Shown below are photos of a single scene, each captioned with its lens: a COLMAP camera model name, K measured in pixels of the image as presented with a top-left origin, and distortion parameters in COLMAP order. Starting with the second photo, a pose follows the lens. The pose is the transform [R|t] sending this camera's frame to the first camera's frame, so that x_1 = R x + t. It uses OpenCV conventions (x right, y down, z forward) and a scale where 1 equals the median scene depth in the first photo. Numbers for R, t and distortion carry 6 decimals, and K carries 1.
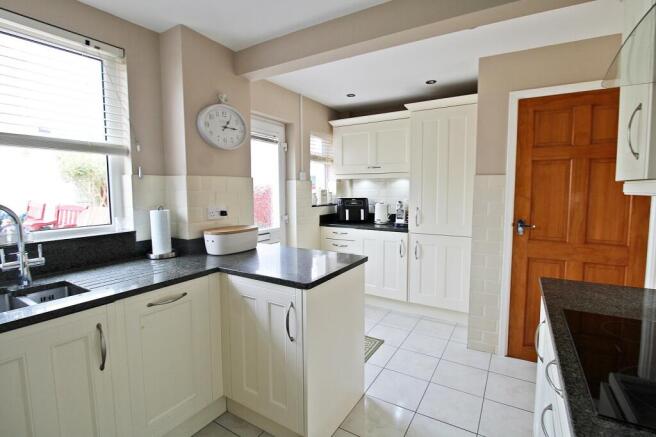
lens RADIAL K [[308.2, 0, 331.2], [0, 308.2, 213.9], [0, 0, 1]] dist [-0.000354, -0.000305]
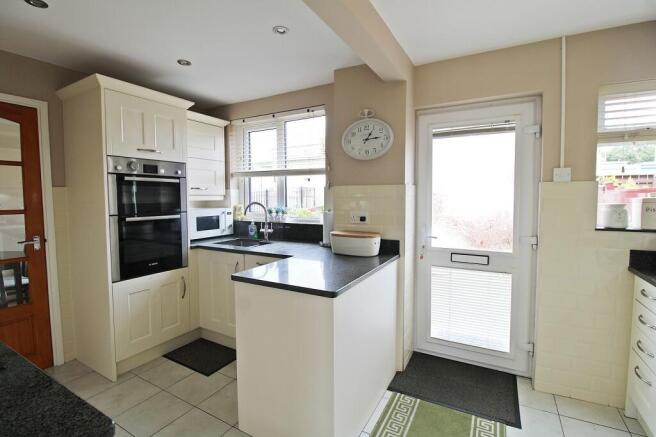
lens RADIAL K [[308.2, 0, 331.2], [0, 308.2, 213.9], [0, 0, 1]] dist [-0.000354, -0.000305]
pose [[0.044311, 0.067628, -0.996726, 0.742196], [-0.075344, 0.995091, 0.064168, -0.082690], [0.996173, 0.072254, 0.049189, 0.843363]]
